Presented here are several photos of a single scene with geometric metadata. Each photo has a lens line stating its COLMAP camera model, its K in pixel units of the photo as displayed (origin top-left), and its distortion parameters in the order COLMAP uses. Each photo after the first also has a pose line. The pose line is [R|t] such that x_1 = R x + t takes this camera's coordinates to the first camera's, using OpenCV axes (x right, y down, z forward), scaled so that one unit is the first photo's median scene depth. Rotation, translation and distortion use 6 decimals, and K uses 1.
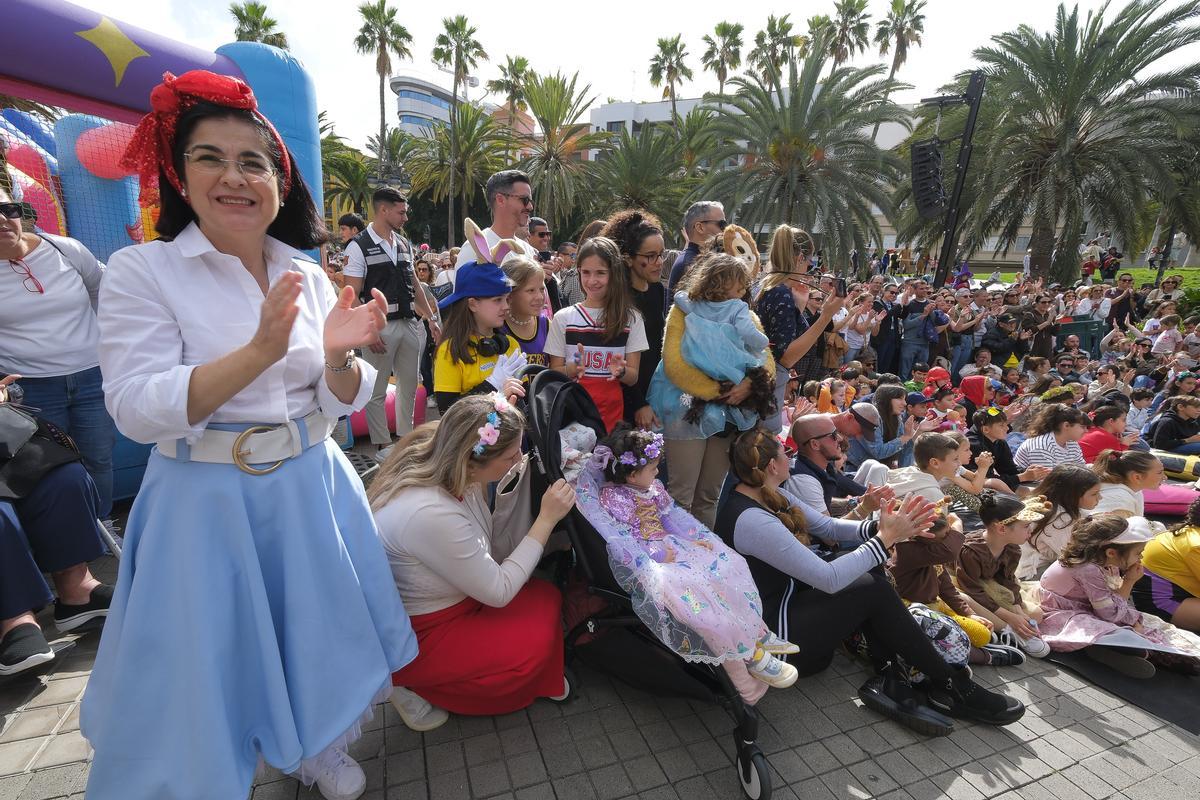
lens RADIAL K [[530.2, 0, 579.7], [0, 530.2, 401.8], [0, 0, 1]] dist [0.006108, 0.000230]
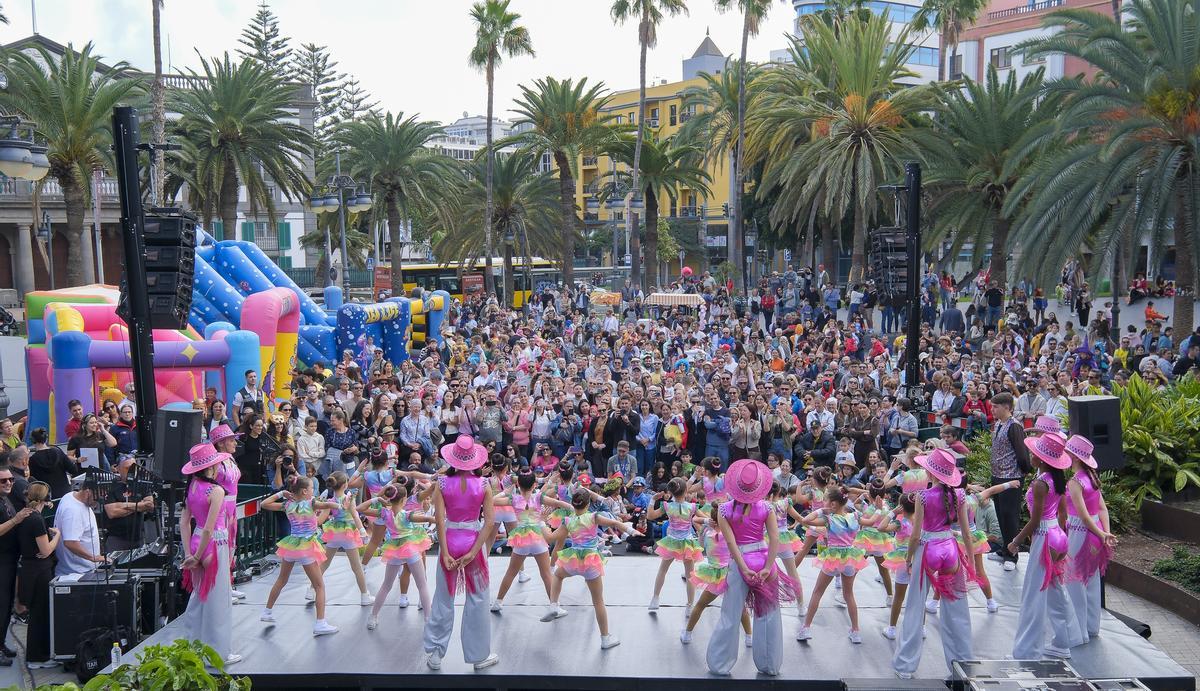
lens RADIAL K [[1214.5, 0, 630.4], [0, 1214.5, 345.4], [0, 0, 1]] dist [0.020677, 0.007979]
pose [[0.855497, -0.013151, -0.517641, 0.498928], [-0.065643, 0.988858, -0.133609, 0.011583], [0.513631, 0.148282, 0.845101, -0.371584]]
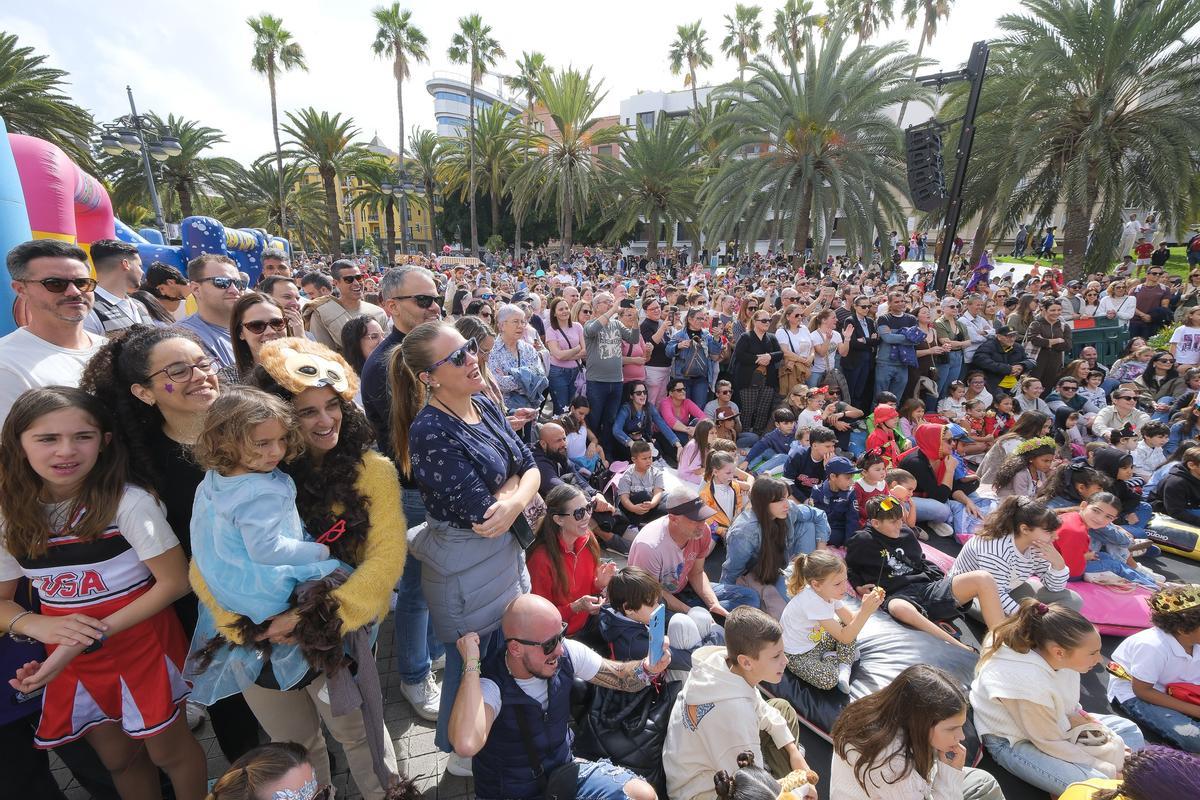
lens RADIAL K [[516.4, 0, 600.0], [0, 516.4, 400.0], [0, 0, 1]] dist [0.003673, 0.000815]
pose [[0.998324, -0.023300, -0.052984, 0.049295], [0.024439, 0.999482, 0.020951, -0.020743], [0.052468, -0.022211, 0.998376, 0.030986]]
